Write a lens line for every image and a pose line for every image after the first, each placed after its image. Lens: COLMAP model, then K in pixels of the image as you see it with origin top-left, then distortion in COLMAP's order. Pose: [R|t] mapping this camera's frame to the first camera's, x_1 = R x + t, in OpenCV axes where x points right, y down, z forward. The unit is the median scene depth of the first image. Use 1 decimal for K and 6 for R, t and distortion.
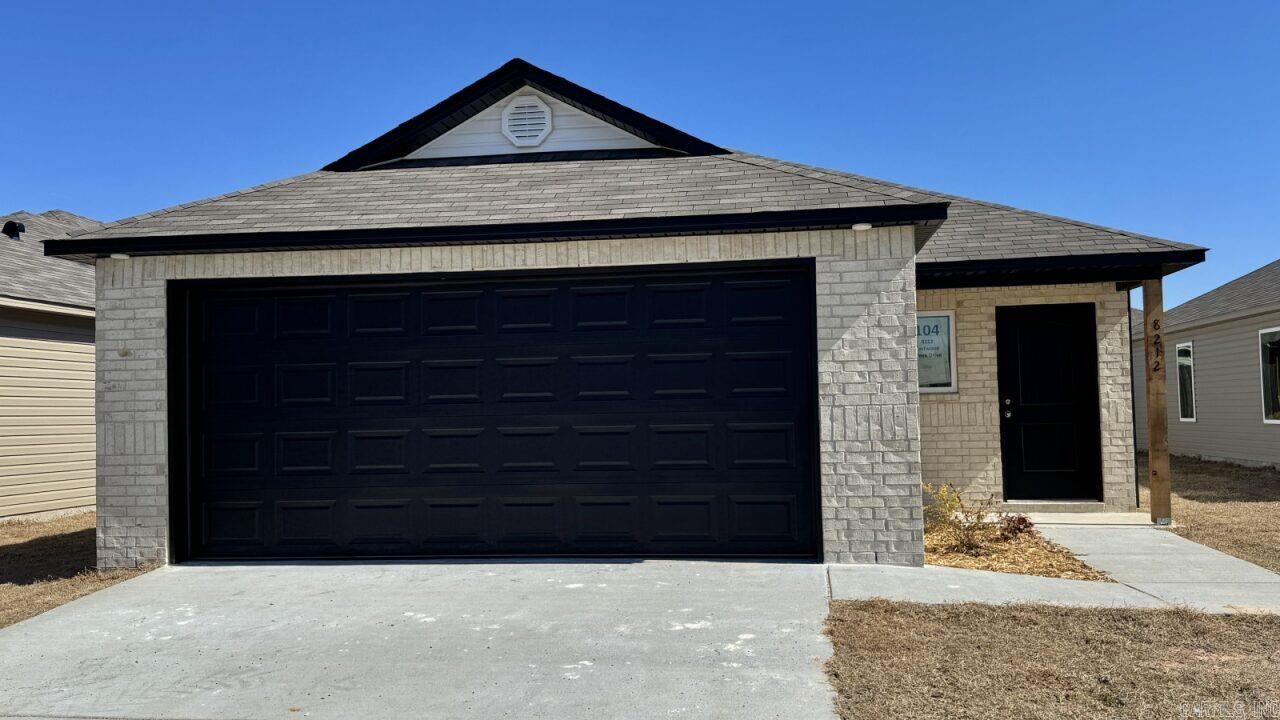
lens RADIAL K [[1131.4, 0, 640.0], [0, 1131.4, 360.0], [0, 0, 1]] dist [0.173368, -0.493236]
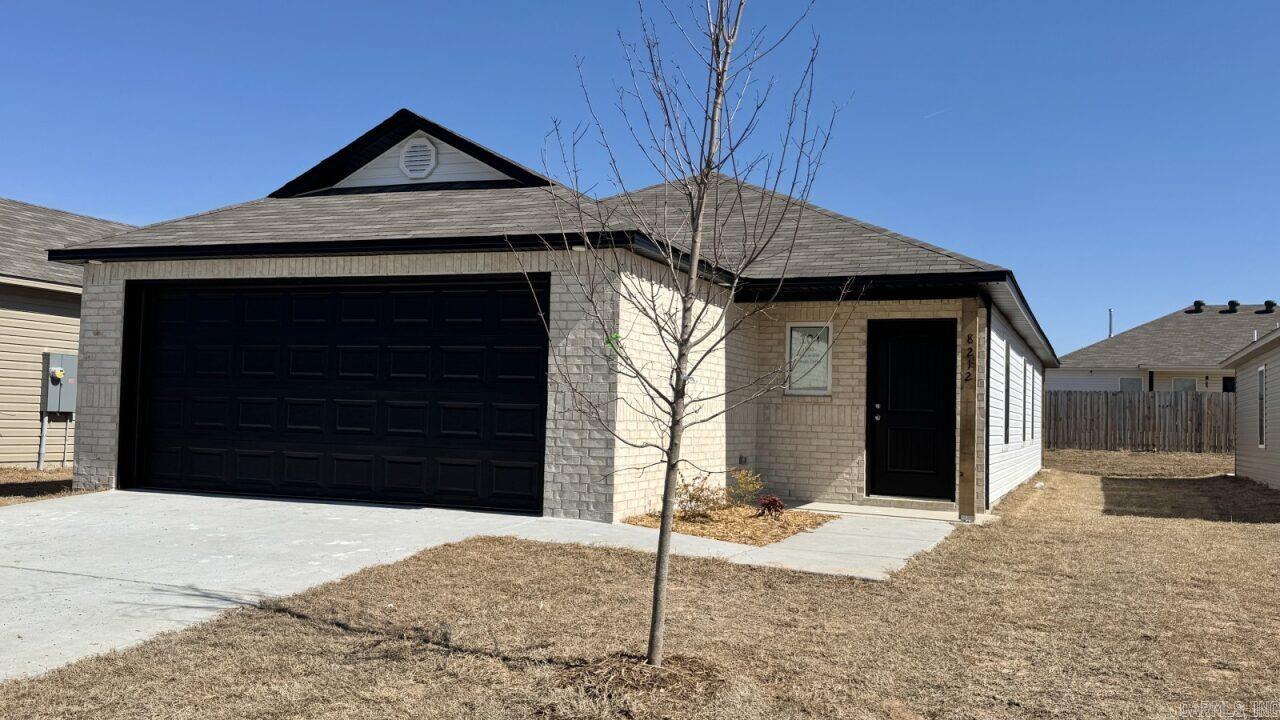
lens RADIAL K [[1131.4, 0, 640.0], [0, 1131.4, 360.0], [0, 0, 1]] dist [0.173368, -0.493236]
pose [[0.969462, 0.036520, -0.242506, 0.511605], [-0.038278, 0.999264, -0.002542, 0.005093], [0.242235, 0.011748, 0.970147, -0.167875]]
